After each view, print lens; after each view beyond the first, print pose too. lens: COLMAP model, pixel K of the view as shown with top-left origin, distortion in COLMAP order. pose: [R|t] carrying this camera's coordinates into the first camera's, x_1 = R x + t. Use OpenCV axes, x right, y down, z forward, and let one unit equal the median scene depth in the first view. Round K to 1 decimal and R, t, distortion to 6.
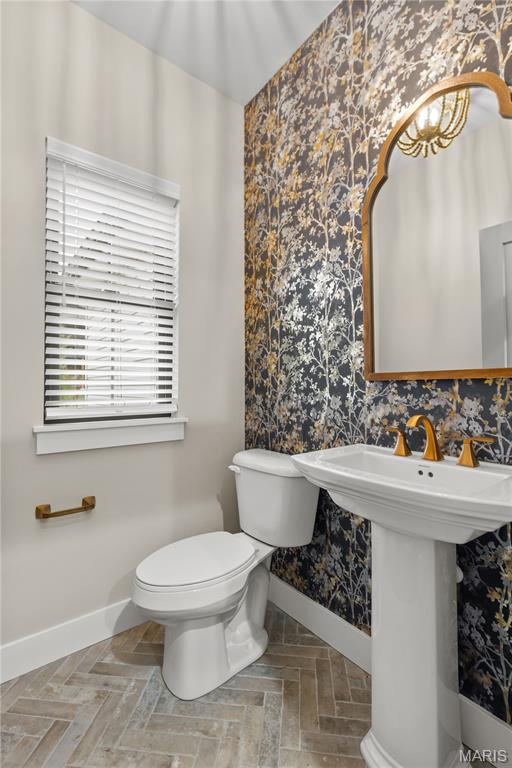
lens RADIAL K [[352.3, 0, 257.6], [0, 352.3, 383.6], [0, 0, 1]] dist [-0.003163, 0.001158]
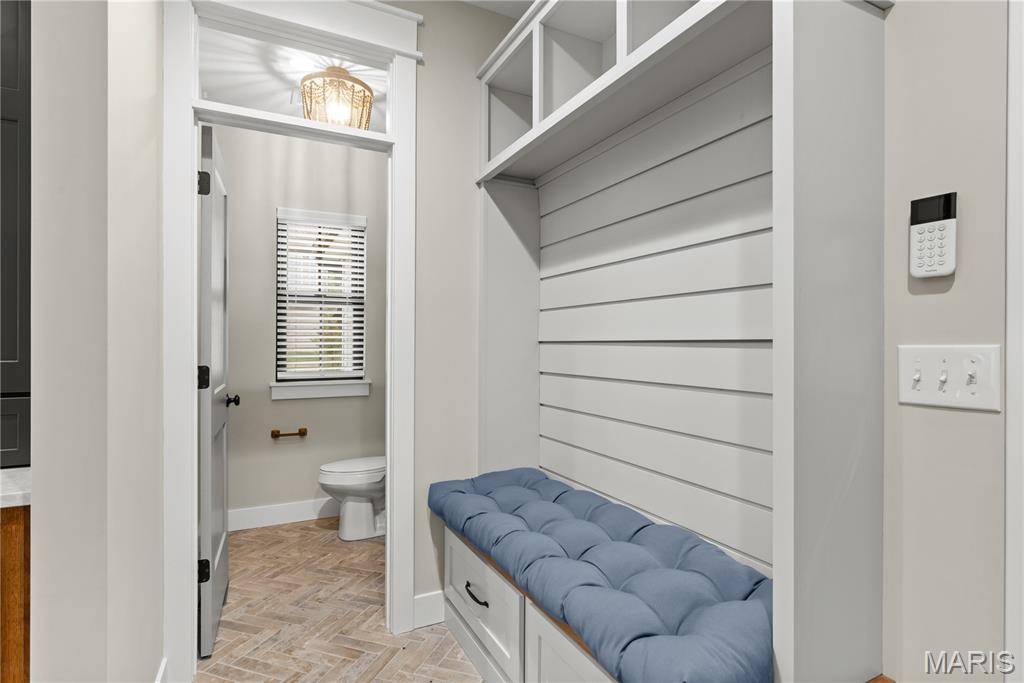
lens RADIAL K [[521.4, 0, 511.3], [0, 521.4, 343.4], [0, 0, 1]] dist [0.005916, 0.000071]
pose [[0.978925, 0.001344, -0.204214, 0.960690], [0.000027, 0.999977, 0.006714, -0.080350], [0.204218, -0.006578, 0.978903, -1.158733]]
